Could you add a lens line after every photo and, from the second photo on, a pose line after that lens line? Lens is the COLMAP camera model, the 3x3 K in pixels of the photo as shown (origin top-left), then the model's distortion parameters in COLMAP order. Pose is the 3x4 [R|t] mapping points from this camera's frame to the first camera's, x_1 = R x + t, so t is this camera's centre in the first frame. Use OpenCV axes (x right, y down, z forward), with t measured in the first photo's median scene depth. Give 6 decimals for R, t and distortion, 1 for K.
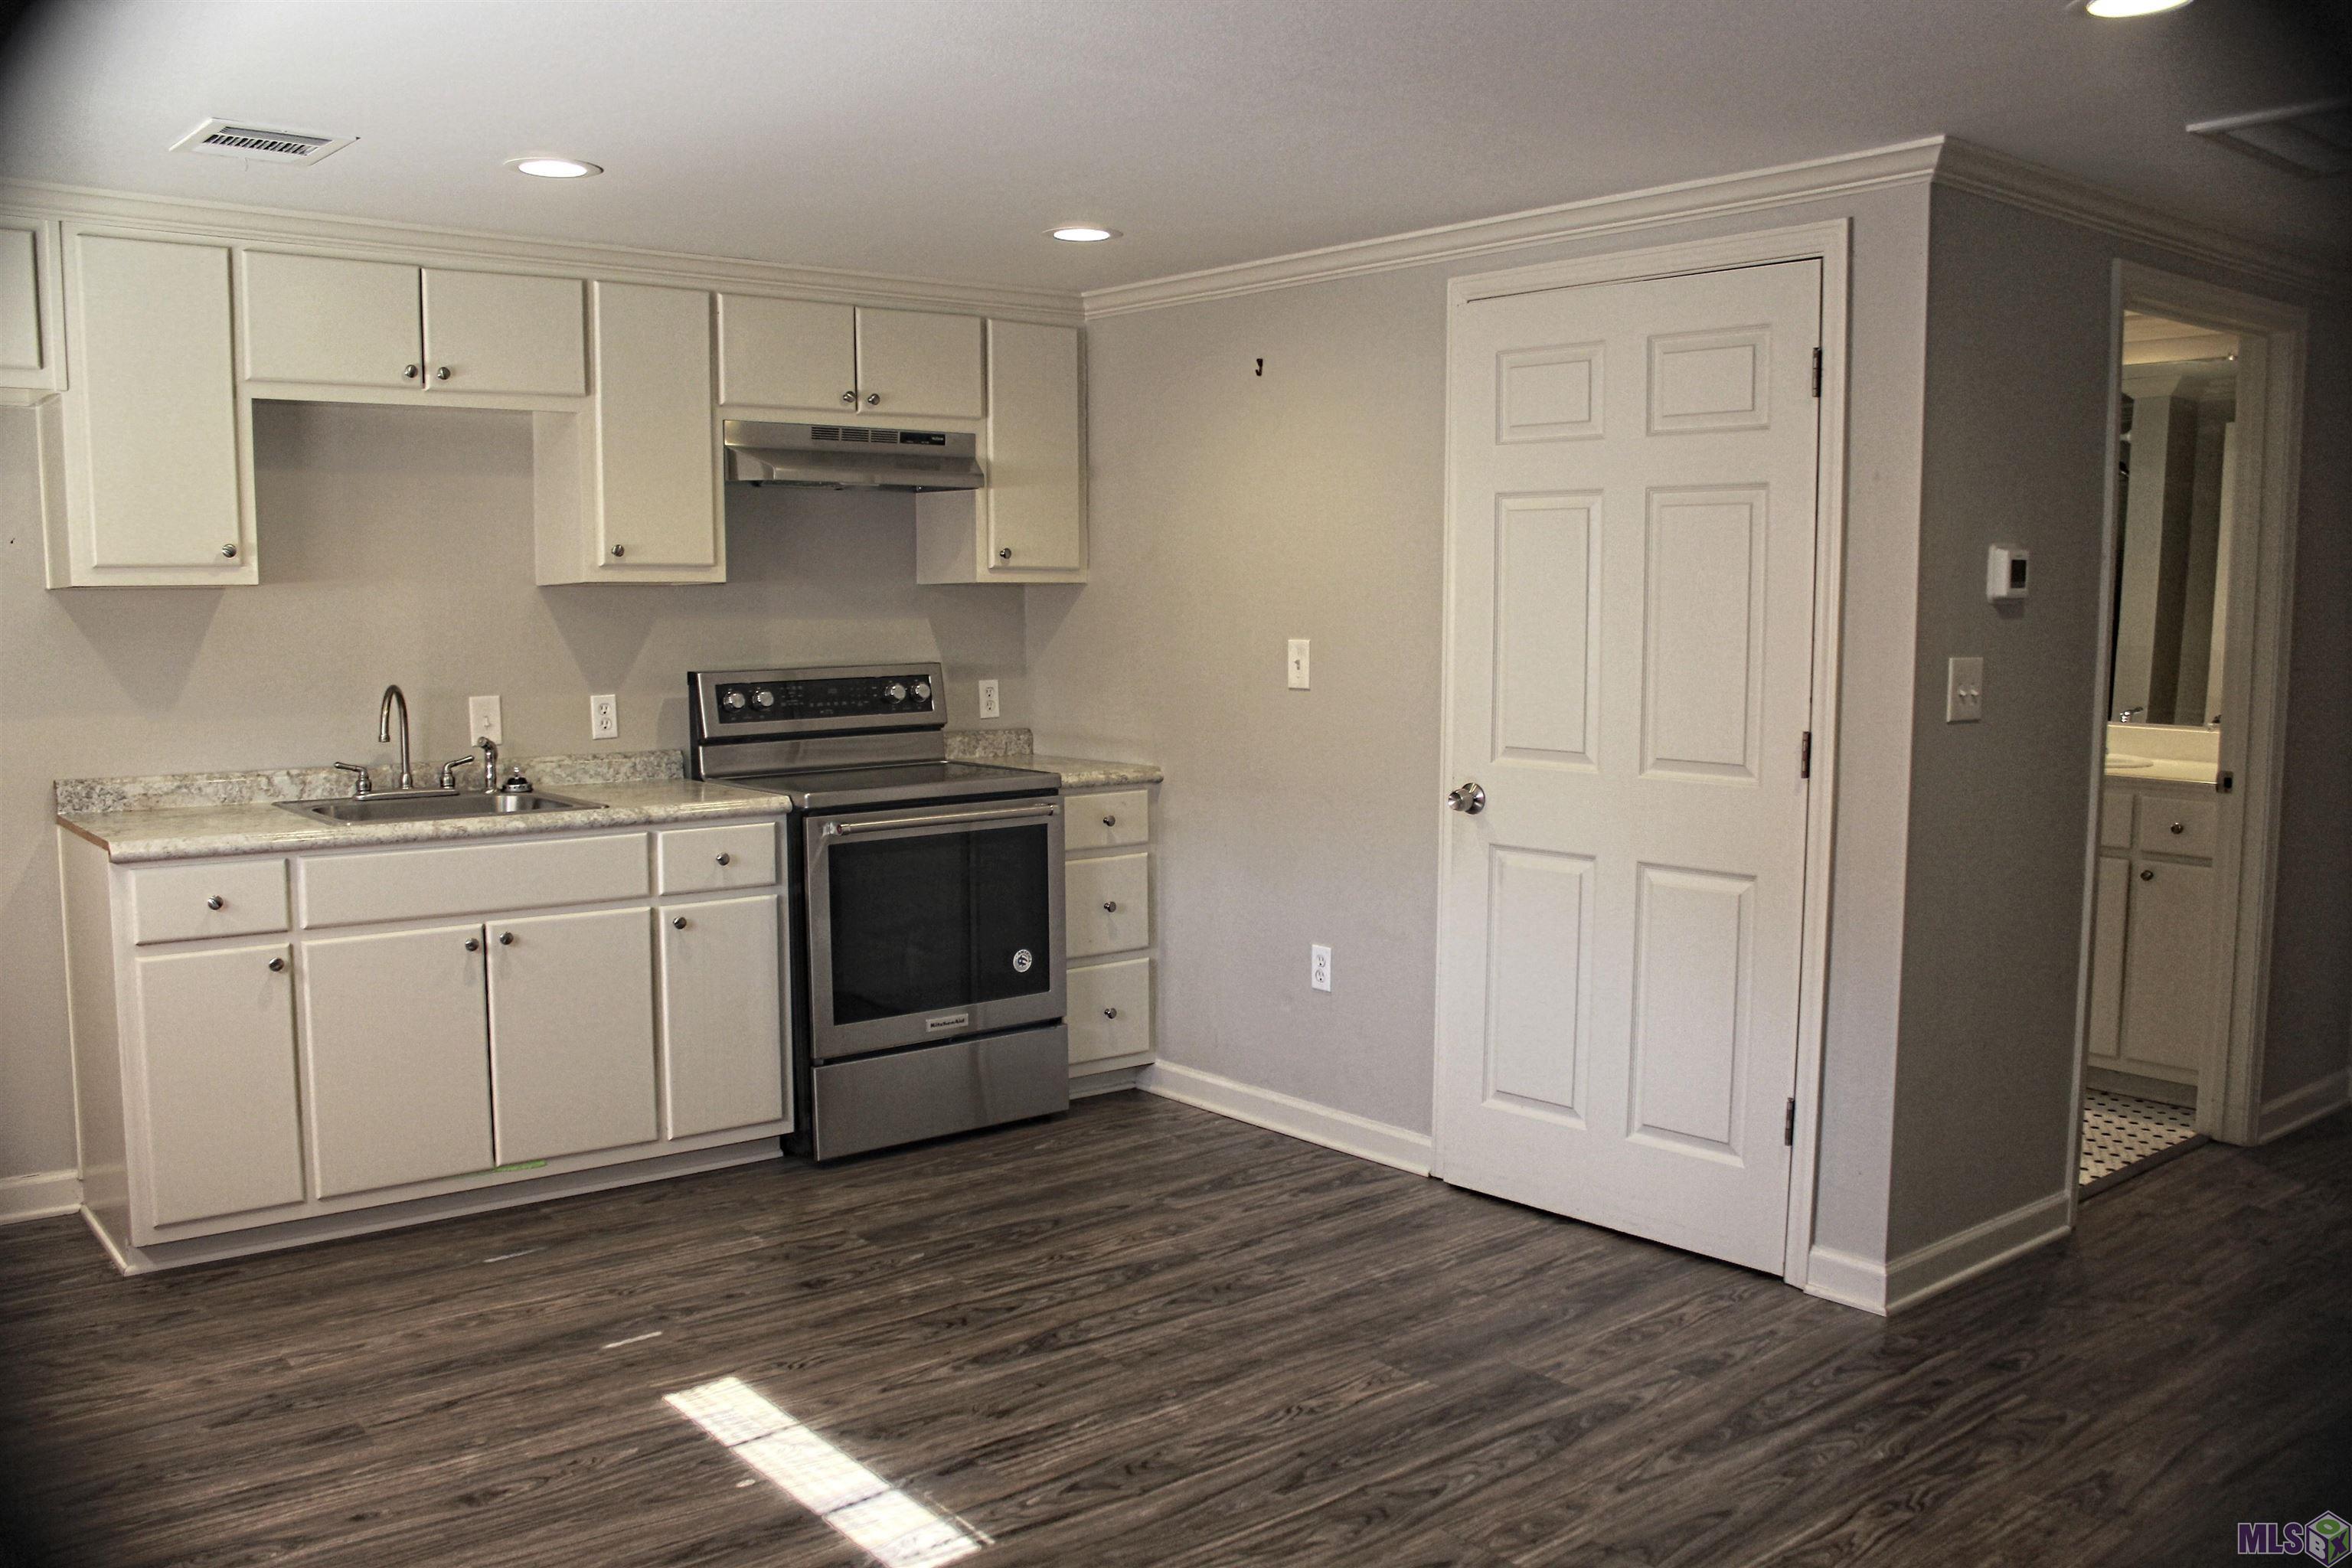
lens RADIAL K [[1968.4, 0, 1176.0], [0, 1968.4, 784.0], [0, 0, 1]] dist [-0.104763, 0.005178]
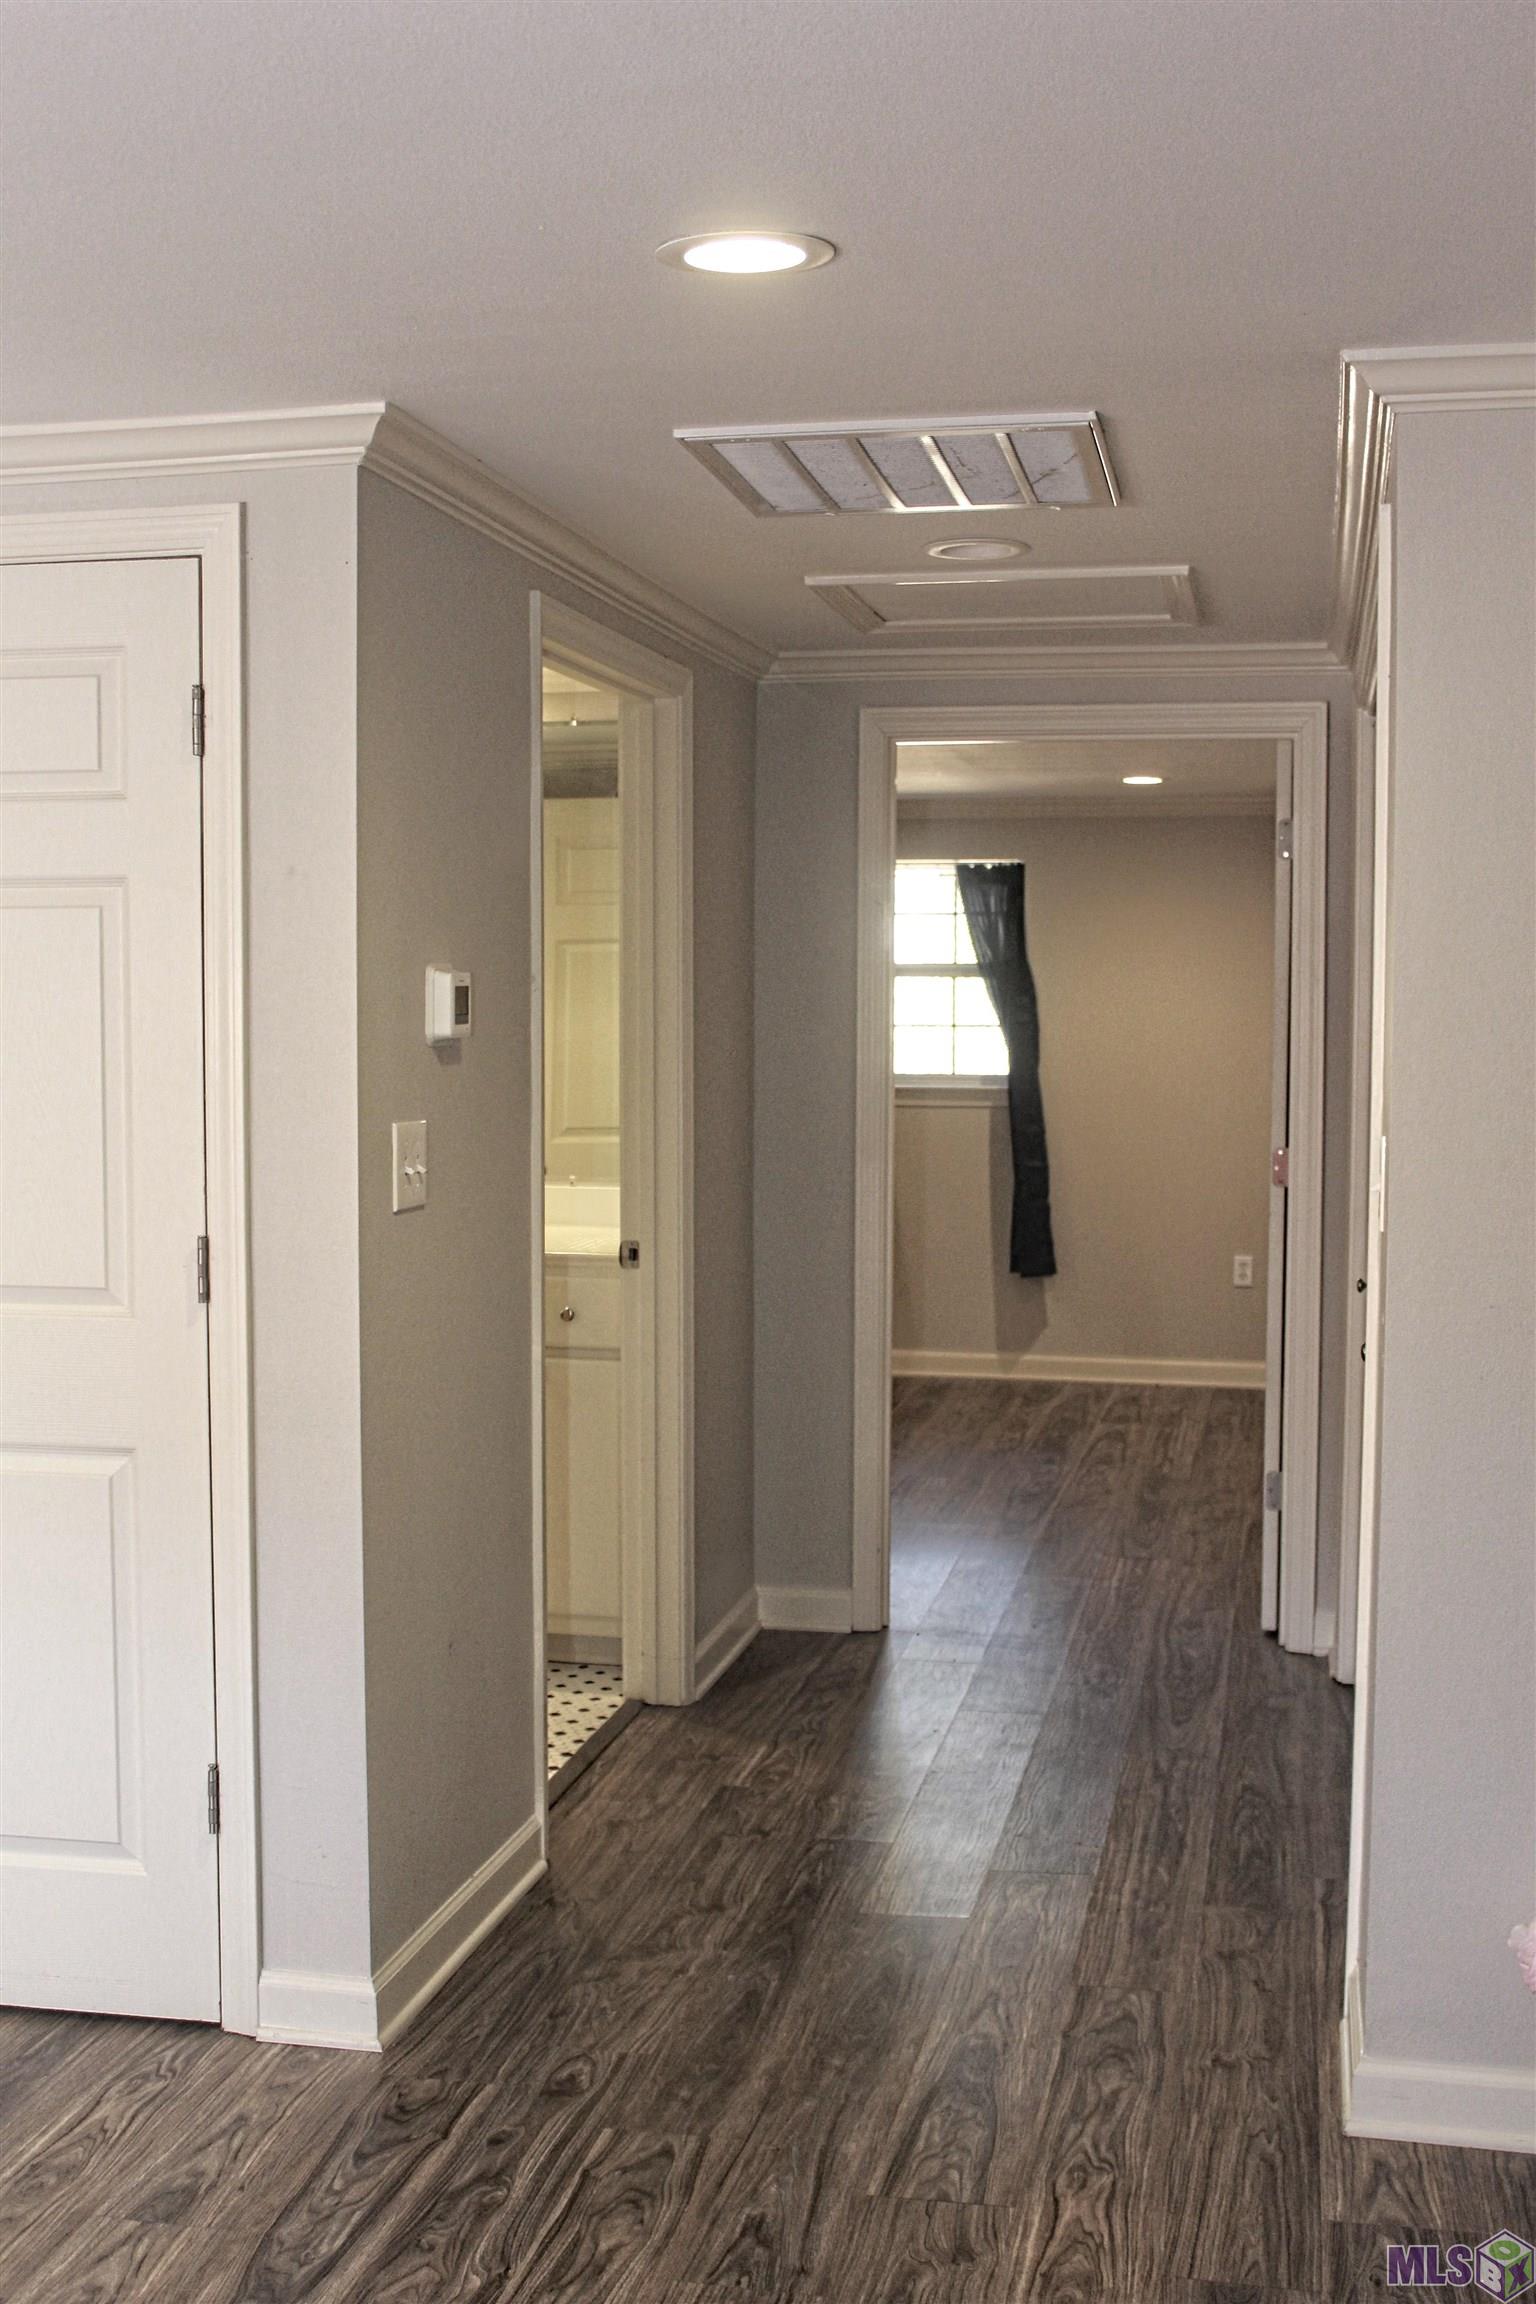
lens RADIAL K [[2507.2, 0, 768.0], [0, 2507.2, 1152.0], [0, 0, 1]] dist [-0.112330, 0.130853]
pose [[0.776122, -0.038336, 0.629416, -0.078352], [0.060035, 0.998109, -0.013236, -0.032803], [-0.627719, 0.048060, 0.776955, 0.180532]]
